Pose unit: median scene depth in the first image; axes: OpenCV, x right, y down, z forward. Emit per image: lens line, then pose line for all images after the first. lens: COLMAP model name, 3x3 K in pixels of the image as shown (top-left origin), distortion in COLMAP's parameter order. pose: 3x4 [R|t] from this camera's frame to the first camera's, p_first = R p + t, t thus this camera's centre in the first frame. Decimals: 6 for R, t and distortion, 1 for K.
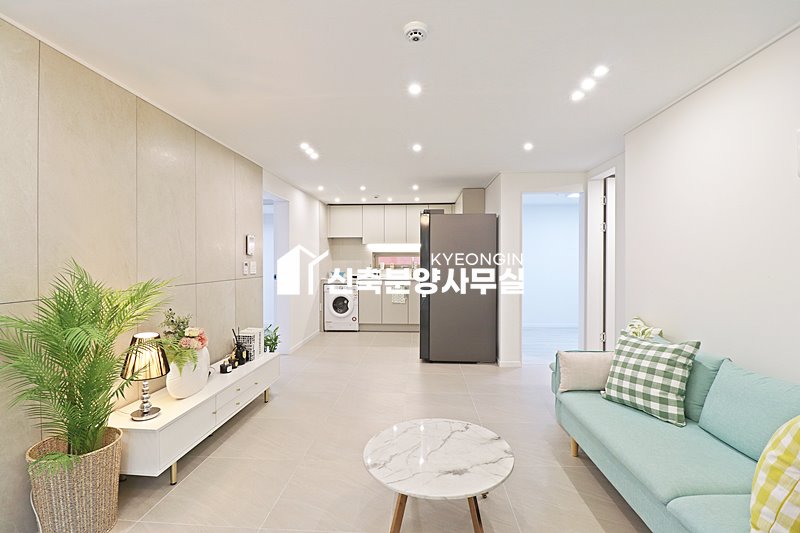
lens RADIAL K [[375.7, 0, 400.4], [0, 375.7, 263.1], [0, 0, 1]] dist [0.023244, -0.000478]
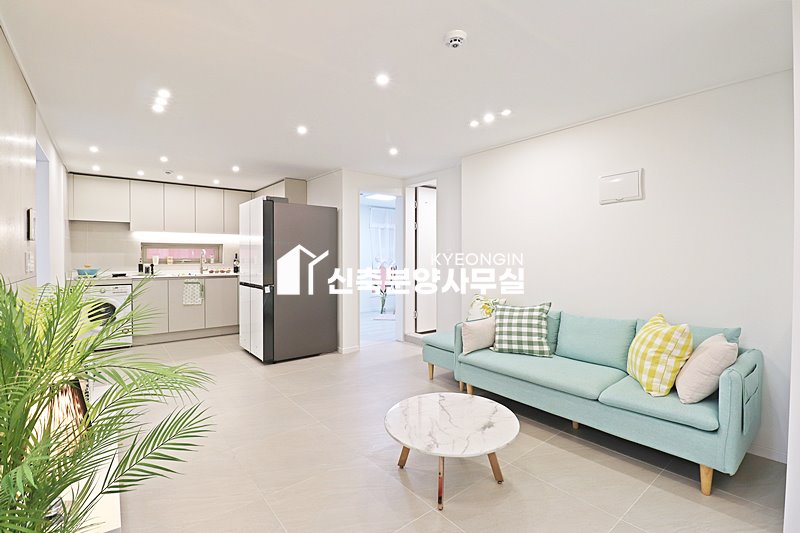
lens RADIAL K [[375.7, 0, 400.4], [0, 375.7, 263.1], [0, 0, 1]] dist [0.023244, -0.000478]
pose [[0.744361, -0.015163, 0.667605, -0.323496], [0.006192, 0.999856, 0.015806, 0.006638], [-0.667748, -0.007631, 0.744348, 0.114756]]
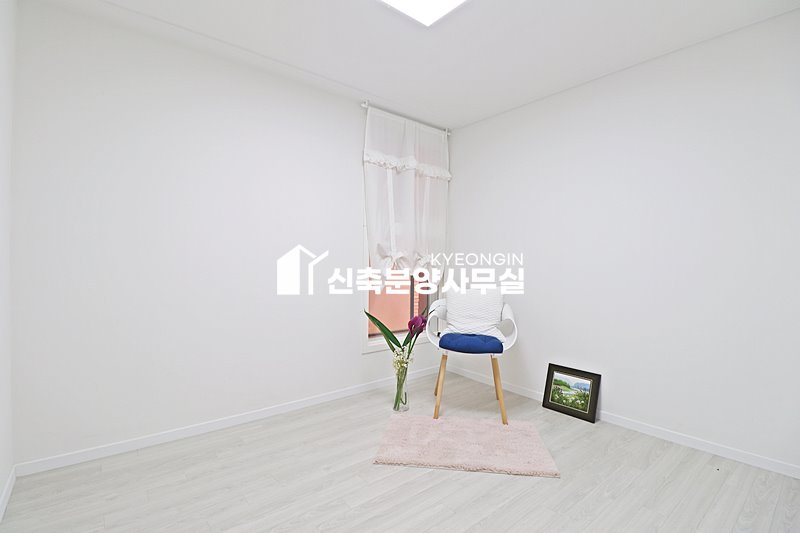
lens RADIAL K [[375.7, 0, 400.4], [0, 375.7, 263.1], [0, 0, 1]] dist [0.023244, -0.000478]
pose [[0.744640, -0.011099, 0.667374, 0.146210], [0.001880, 0.999893, 0.014532, 0.021846], [-0.667463, -0.009567, 0.744581, 0.720484]]
